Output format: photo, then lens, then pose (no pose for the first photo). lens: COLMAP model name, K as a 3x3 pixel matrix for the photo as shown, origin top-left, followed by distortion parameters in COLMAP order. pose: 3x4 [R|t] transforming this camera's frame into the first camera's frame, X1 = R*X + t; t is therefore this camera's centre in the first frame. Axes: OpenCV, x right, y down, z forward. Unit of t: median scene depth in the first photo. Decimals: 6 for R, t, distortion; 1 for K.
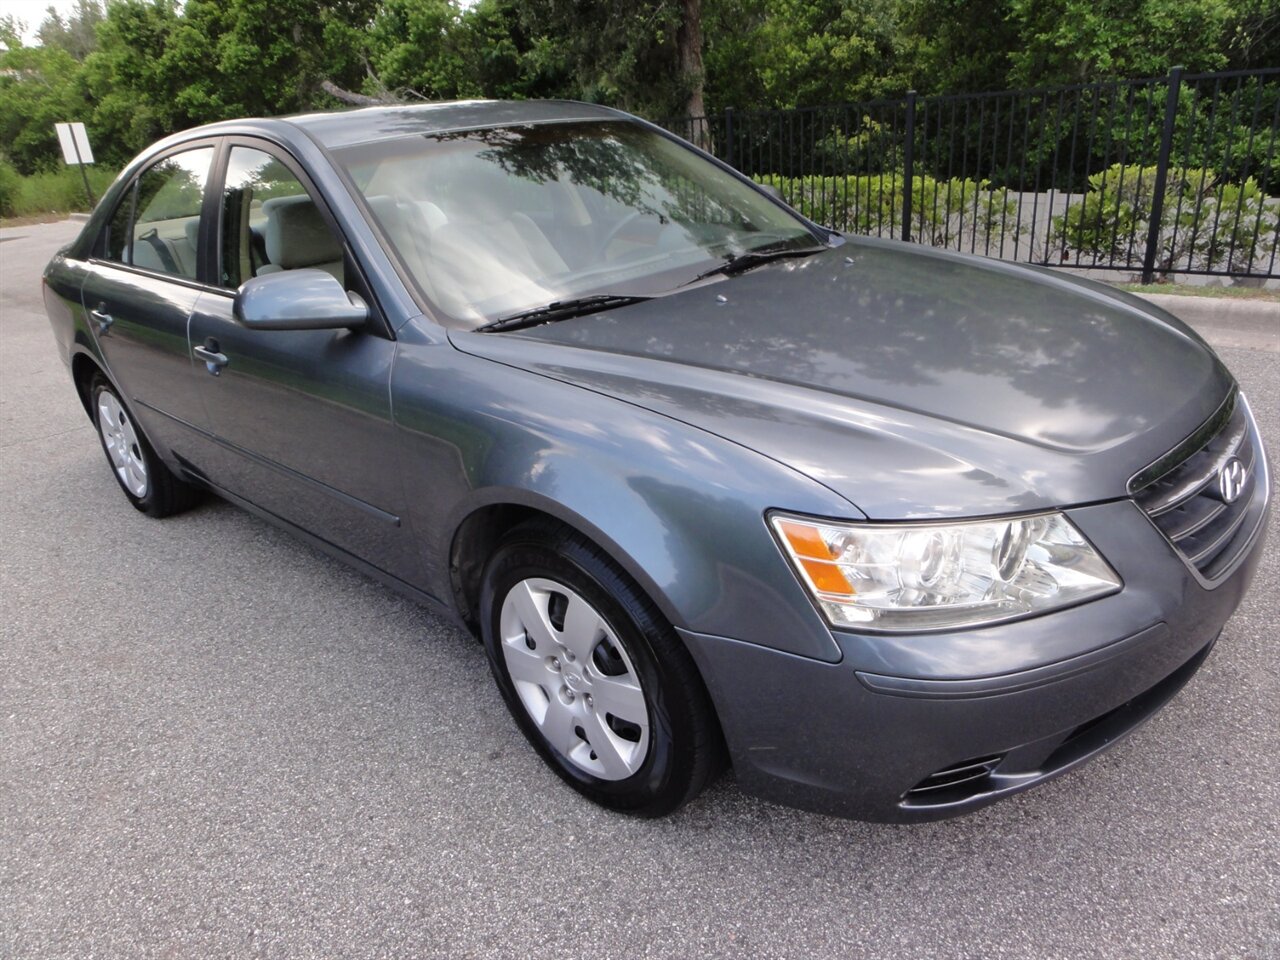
lens RADIAL K [[906.0, 0, 646.5], [0, 906.0, 478.3], [0, 0, 1]] dist [-0.001534, 0.002678]
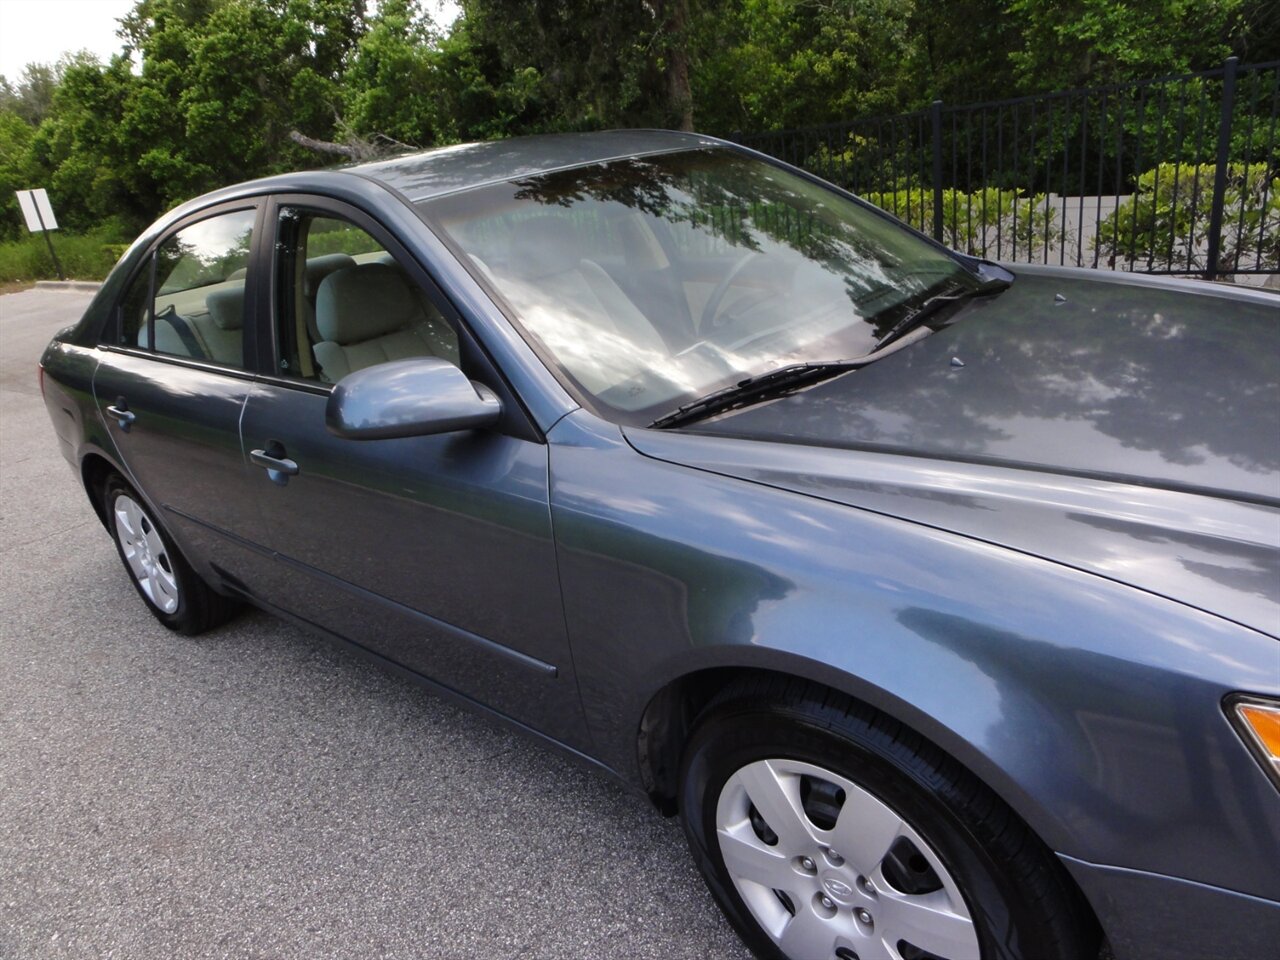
lens RADIAL K [[906.0, 0, 642.1], [0, 906.0, 477.7], [0, 0, 1]] dist [-0.001534, 0.002678]
pose [[0.997380, -0.069981, 0.018308, -0.115117], [0.070480, 0.997115, -0.028184, -0.051889], [-0.016282, 0.029401, 0.999435, 0.124190]]
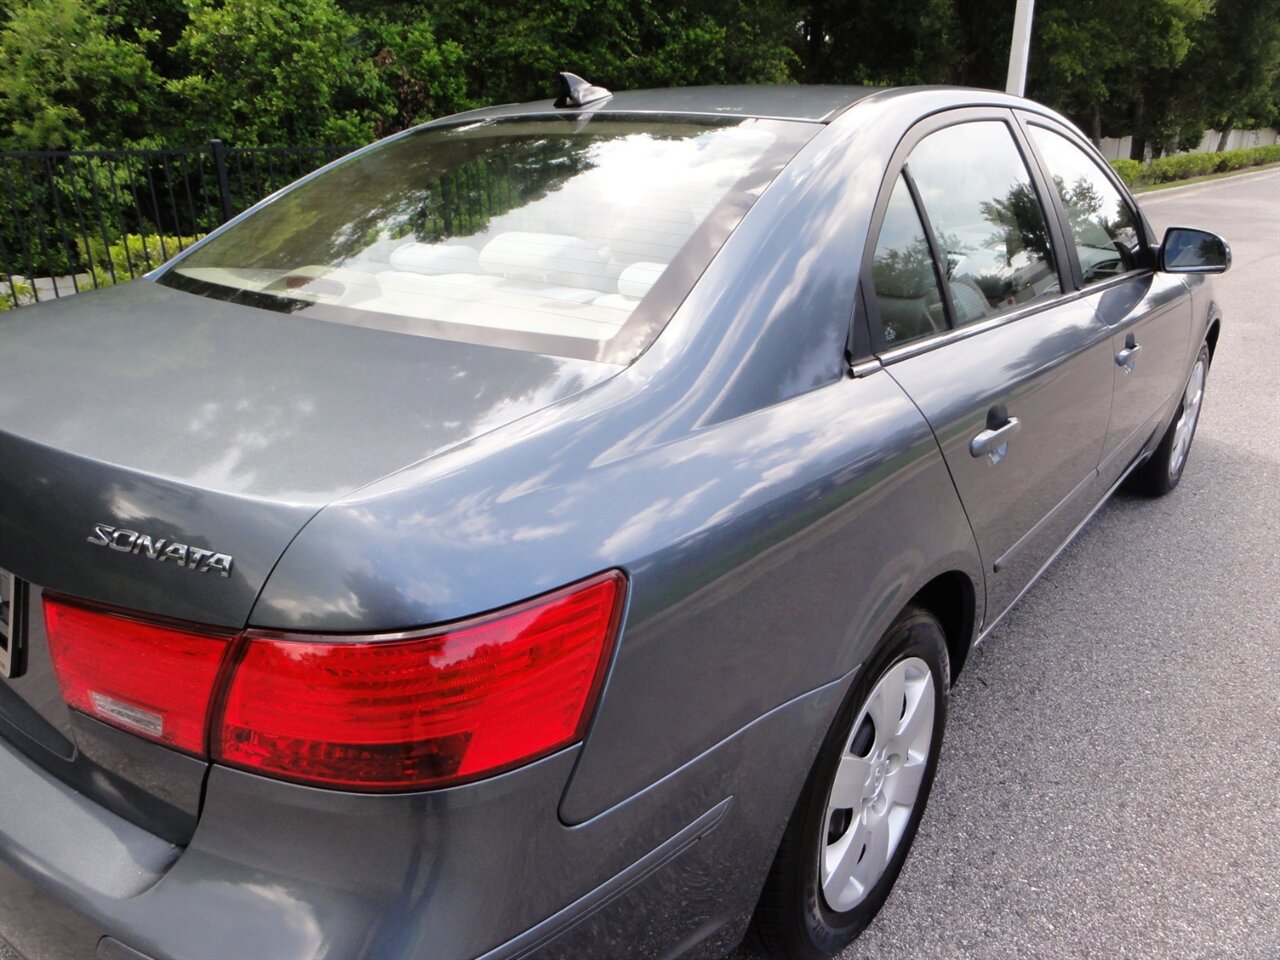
lens RADIAL K [[906.0, 0, 646.9], [0, 906.0, 482.9], [0, 0, 1]] dist [-0.001534, 0.002678]
pose [[-0.083596, -0.276329, 0.957420, -0.922599], [0.388990, 0.875510, 0.286653, -0.320053], [-0.917441, 0.396389, 0.034300, 1.012958]]
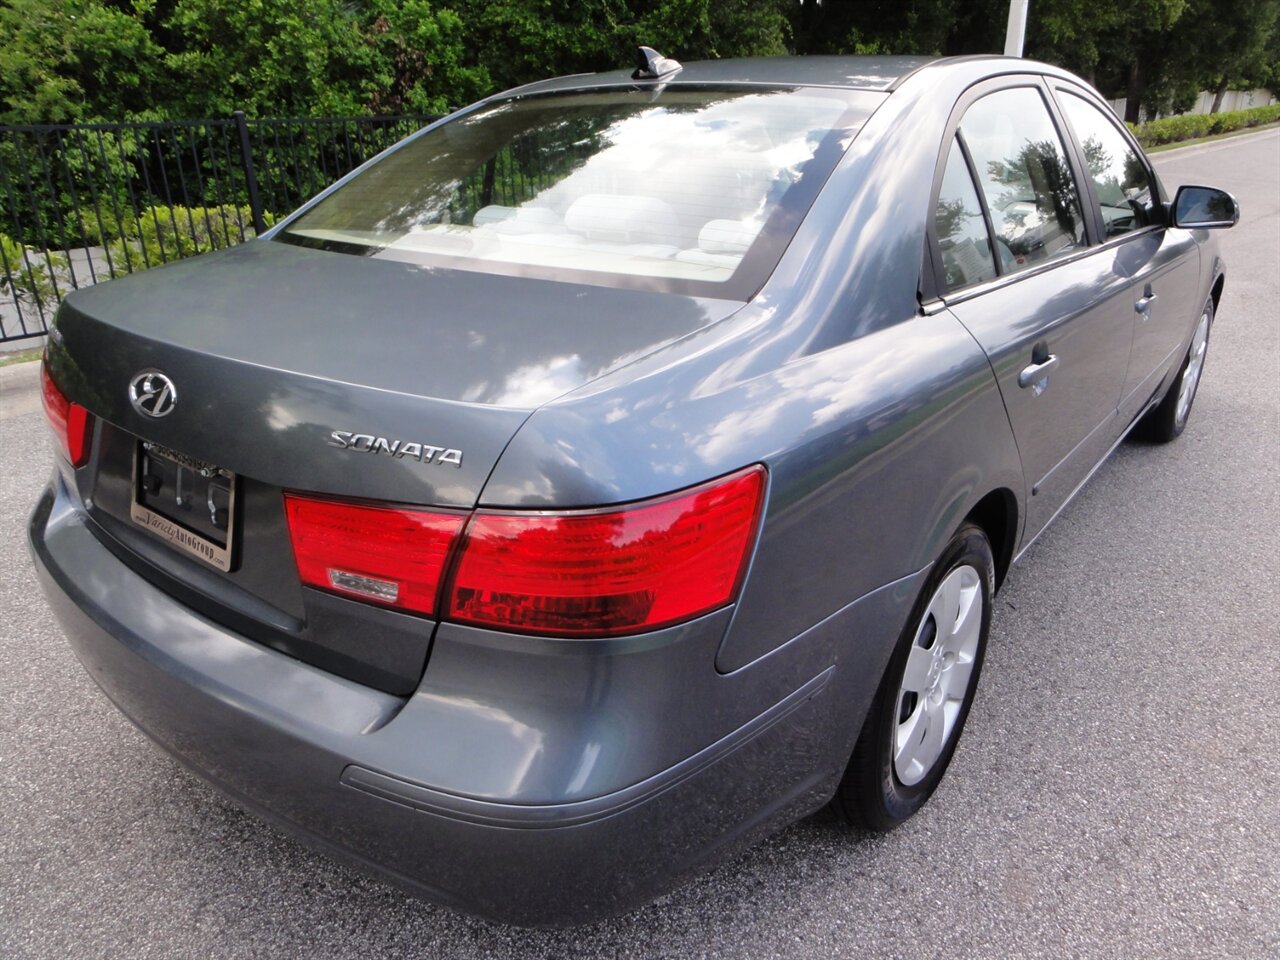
lens RADIAL K [[906.0, 0, 644.1], [0, 906.0, 482.7], [0, 0, 1]] dist [-0.001534, 0.002678]
pose [[-0.092815, -0.304671, 0.947925, -0.977579], [0.397669, 0.861463, 0.315818, -0.337518], [-0.912822, 0.406273, 0.041201, 1.064632]]
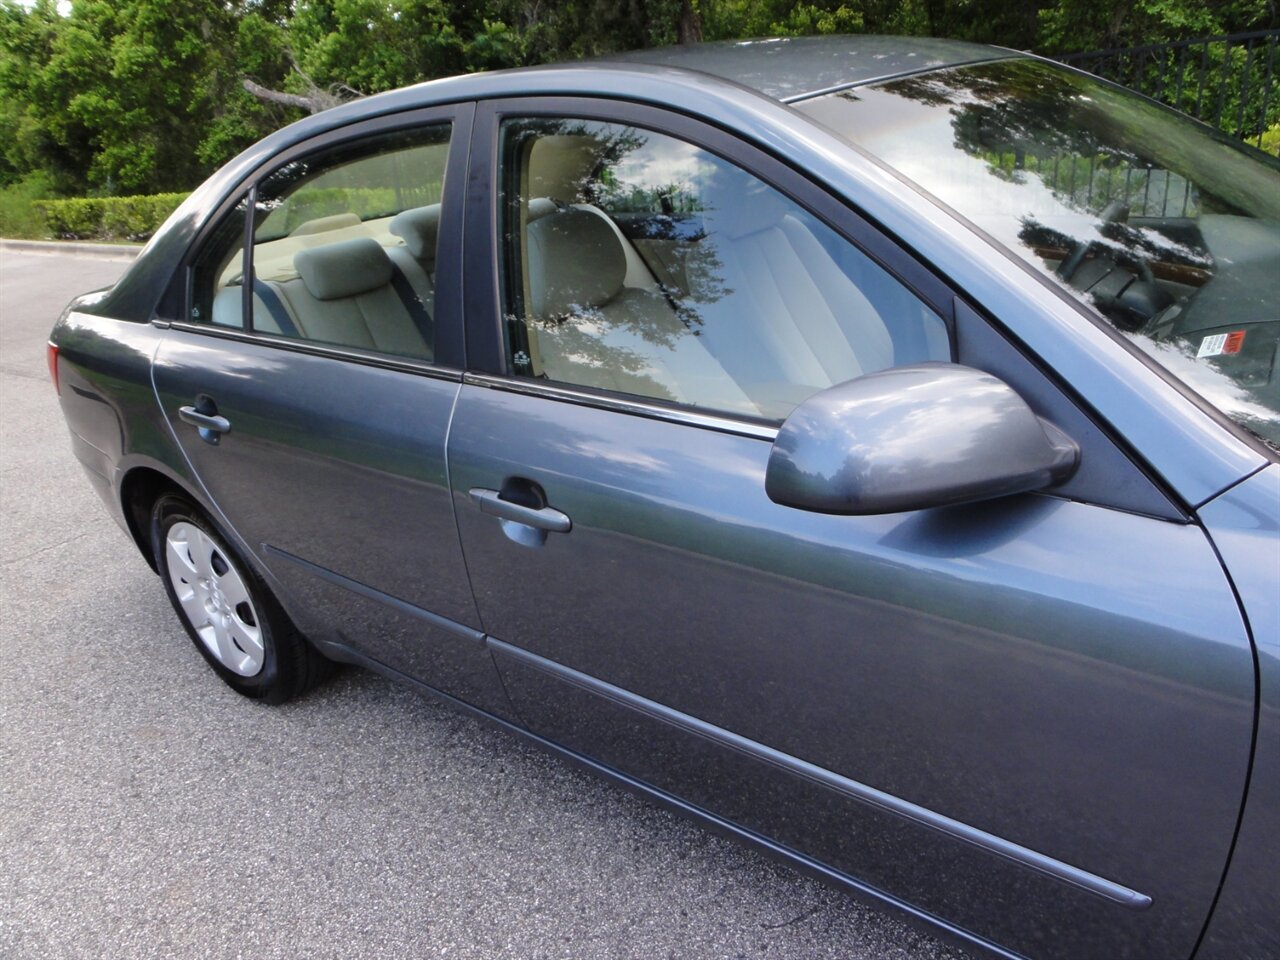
lens RADIAL K [[906.0, 0, 640.0], [0, 906.0, 474.3], [0, 0, 1]] dist [-0.001534, 0.002678]
pose [[0.994535, -0.070875, 0.076661, -0.312804], [0.070651, 0.997485, 0.005636, -0.107446], [-0.076867, -0.000189, 0.997041, 0.323305]]
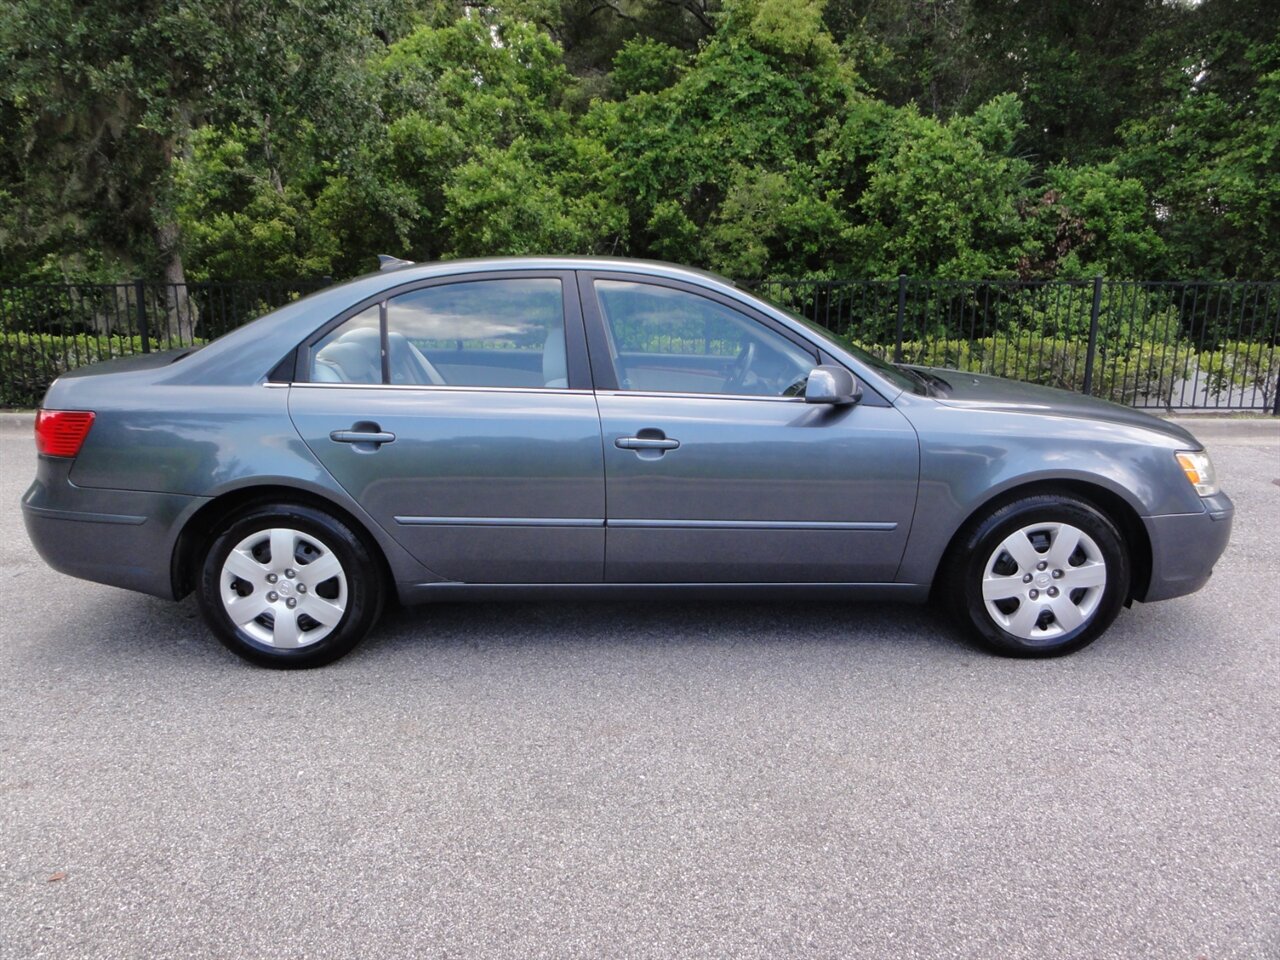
lens RADIAL K [[906.0, 0, 633.6], [0, 906.0, 483.4], [0, 0, 1]] dist [-0.001534, 0.002678]
pose [[0.707557, -0.080812, 0.702020, -0.933305], [0.209382, 0.972804, -0.099050, 0.021158], [-0.674924, 0.217074, 0.705235, 0.123618]]
